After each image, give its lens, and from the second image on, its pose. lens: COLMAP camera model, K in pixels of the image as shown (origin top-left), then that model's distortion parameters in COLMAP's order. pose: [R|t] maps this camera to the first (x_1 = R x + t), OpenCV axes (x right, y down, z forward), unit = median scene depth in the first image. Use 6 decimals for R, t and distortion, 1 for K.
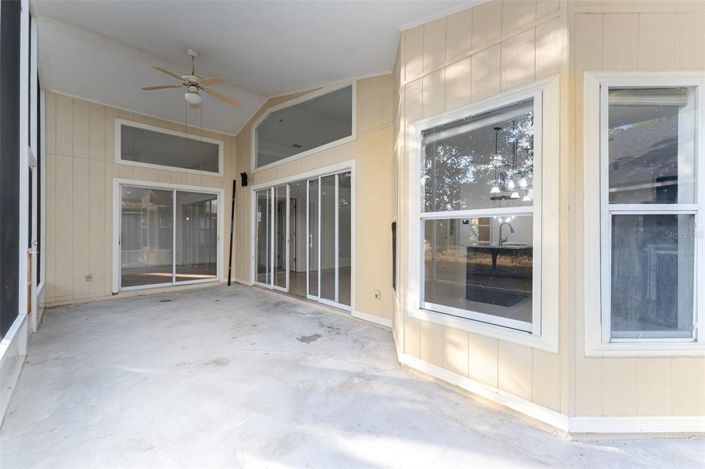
lens RADIAL K [[285.5, 0, 348.5], [0, 285.5, 233.4], [0, 0, 1]] dist [-0.001985, 0.001129]
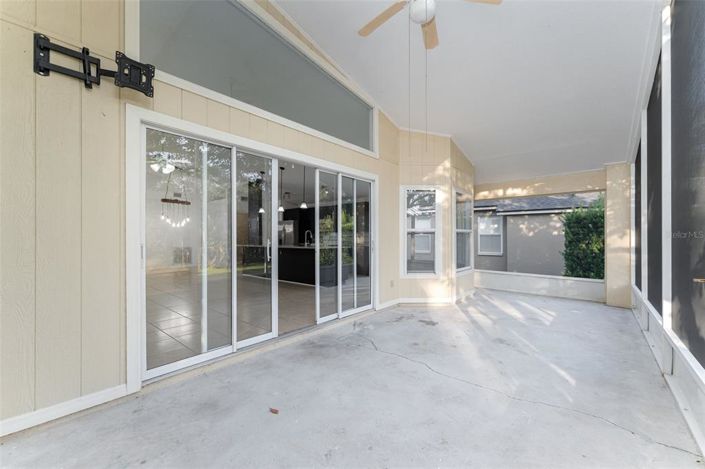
lens RADIAL K [[285.5, 0, 348.4], [0, 285.5, 237.5], [0, 0, 1]] dist [-0.001985, 0.001129]
pose [[-0.096093, -0.002300, 0.995370, -1.090621], [-0.003078, 0.999993, 0.002014, -0.007201], [-0.995368, -0.002870, -0.096099, 1.188434]]
